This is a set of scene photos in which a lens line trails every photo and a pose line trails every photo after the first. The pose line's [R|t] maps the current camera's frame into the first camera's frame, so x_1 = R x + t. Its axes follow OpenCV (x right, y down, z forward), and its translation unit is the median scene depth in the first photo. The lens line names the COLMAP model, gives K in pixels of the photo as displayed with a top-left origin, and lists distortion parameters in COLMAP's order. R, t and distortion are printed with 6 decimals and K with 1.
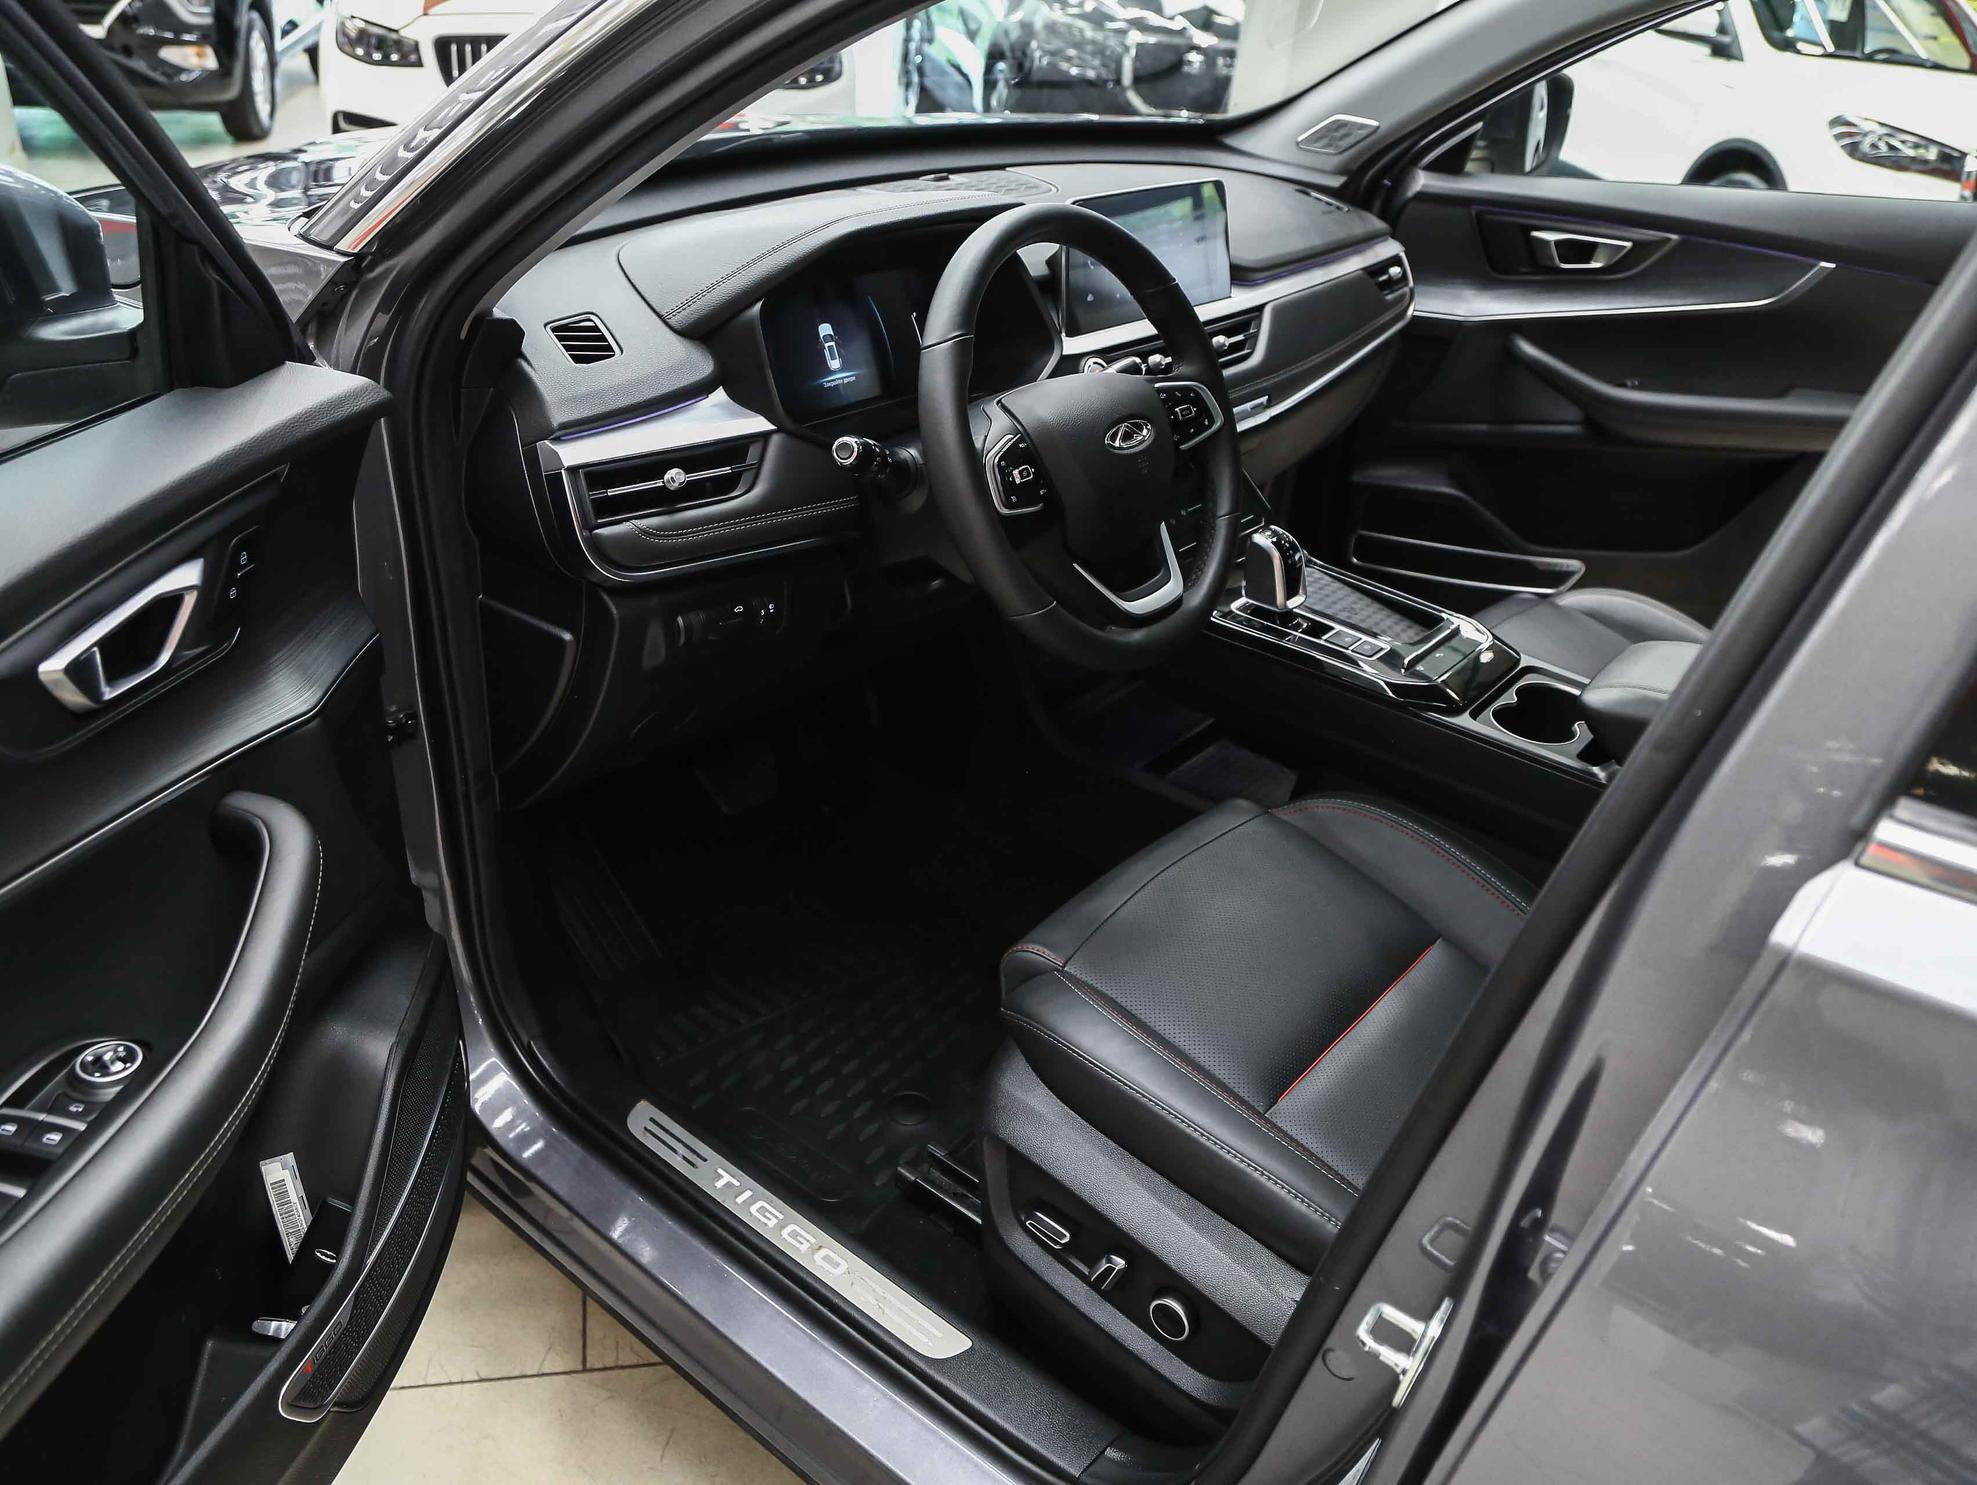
lens RADIAL K [[1533.0, 0, 987.9], [0, 1533.0, 759.6], [0, 0, 1]] dist [-0.118182, 0.056859]
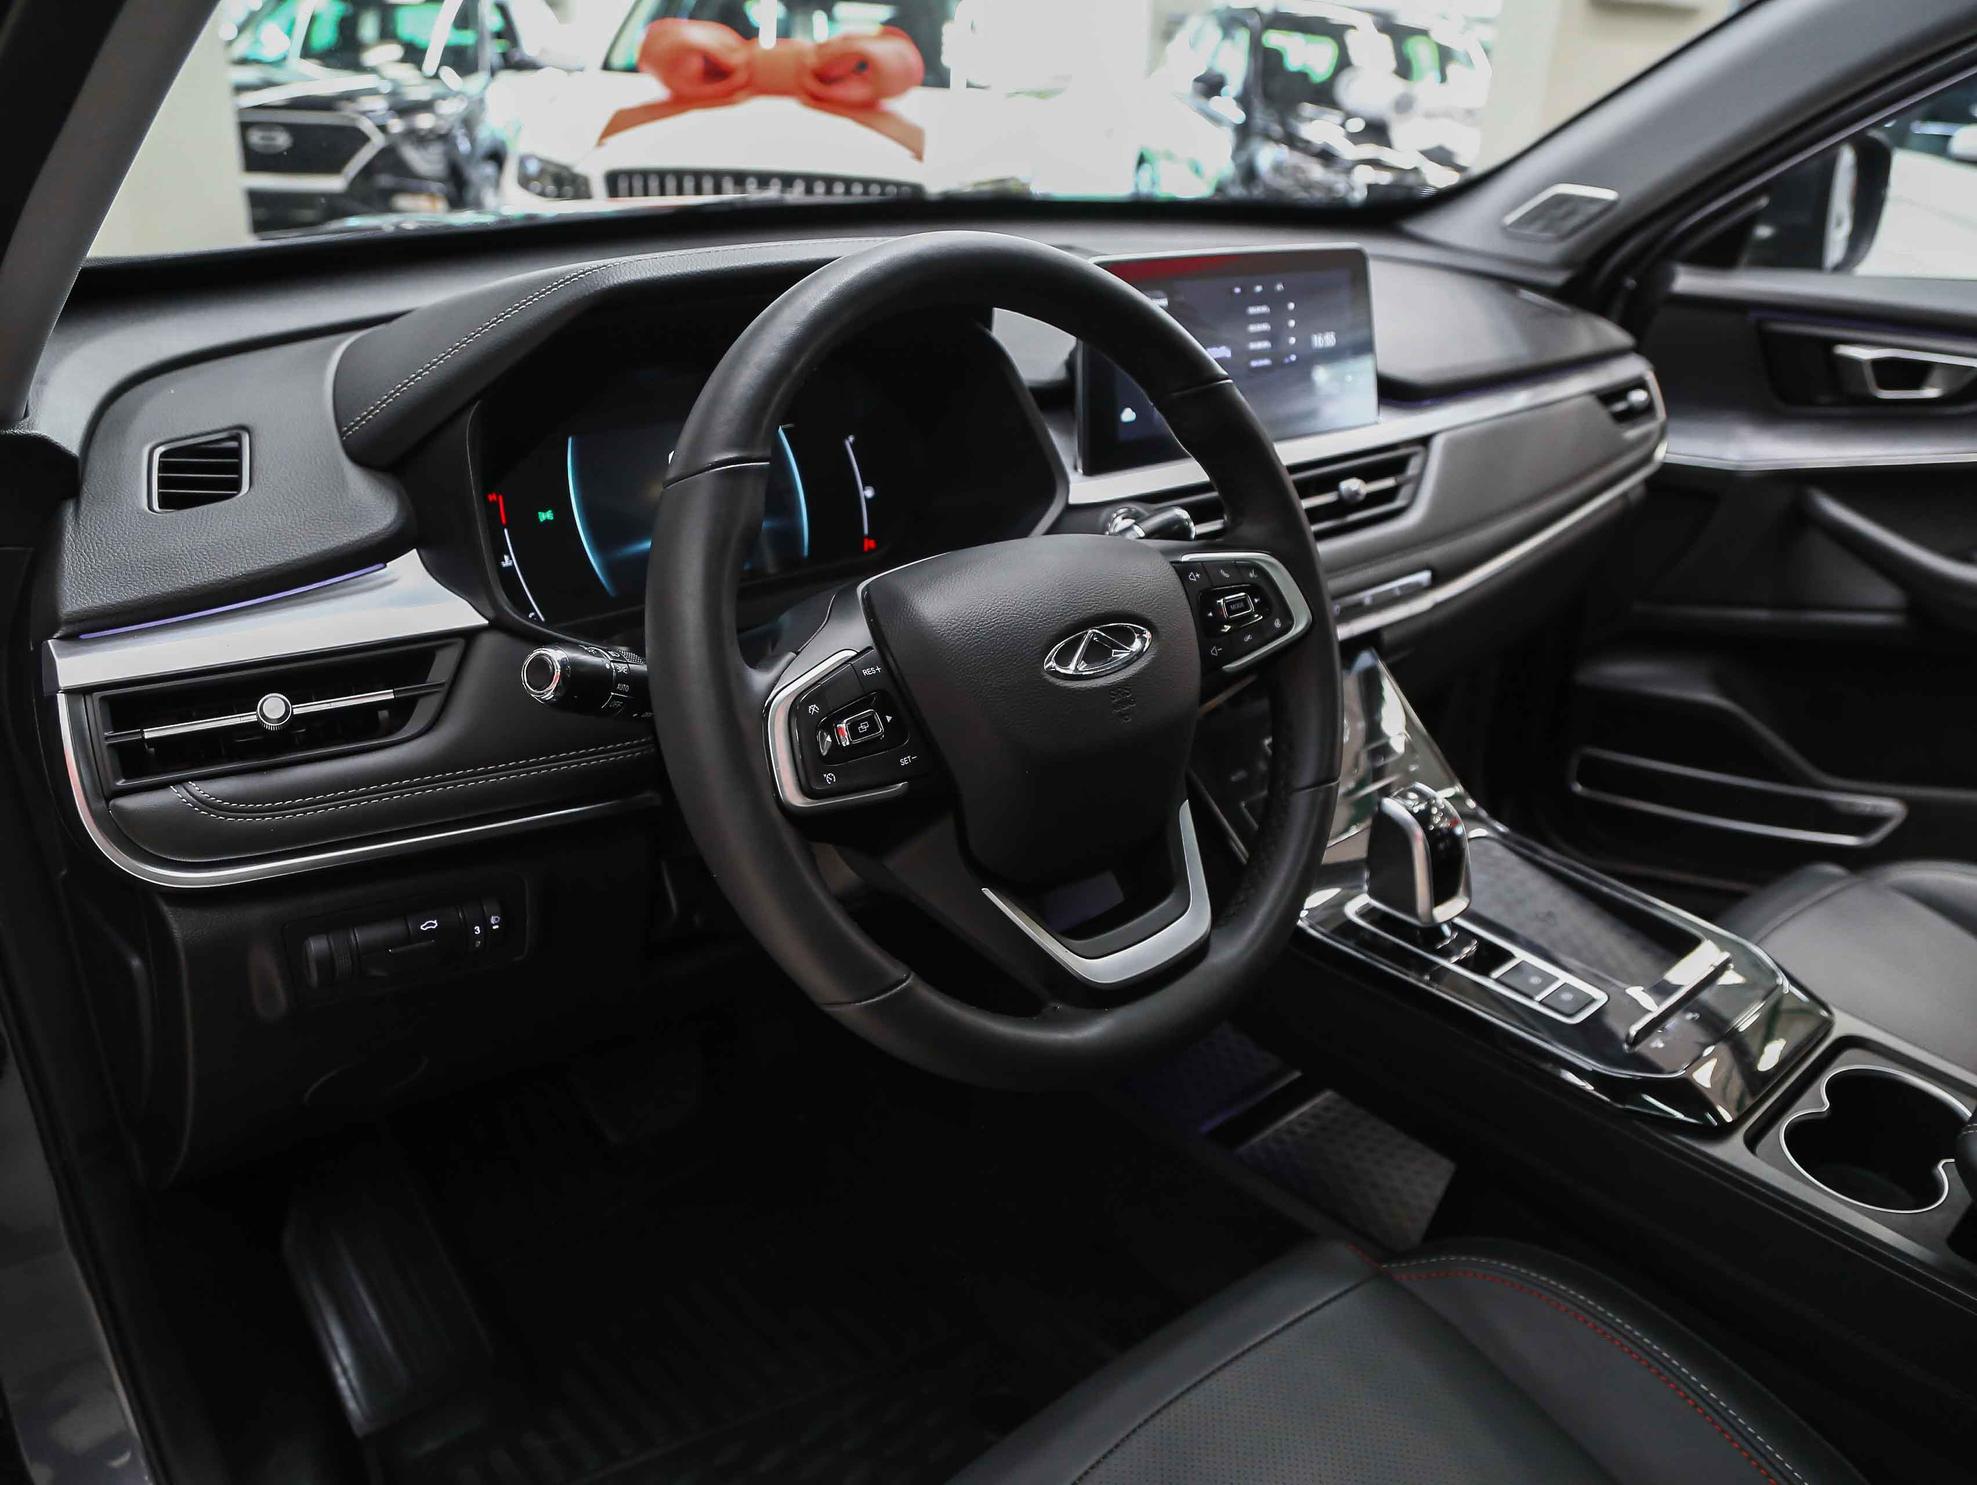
lens RADIAL K [[1533.0, 0, 987.9], [0, 1533.0, 759.6], [0, 0, 1]] dist [-0.118182, 0.056859]
pose [[0.987476, 0.039053, -0.152859, 0.115130], [-0.053548, 0.994329, -0.091884, -0.102782], [0.148404, 0.098918, 0.983967, 0.388635]]
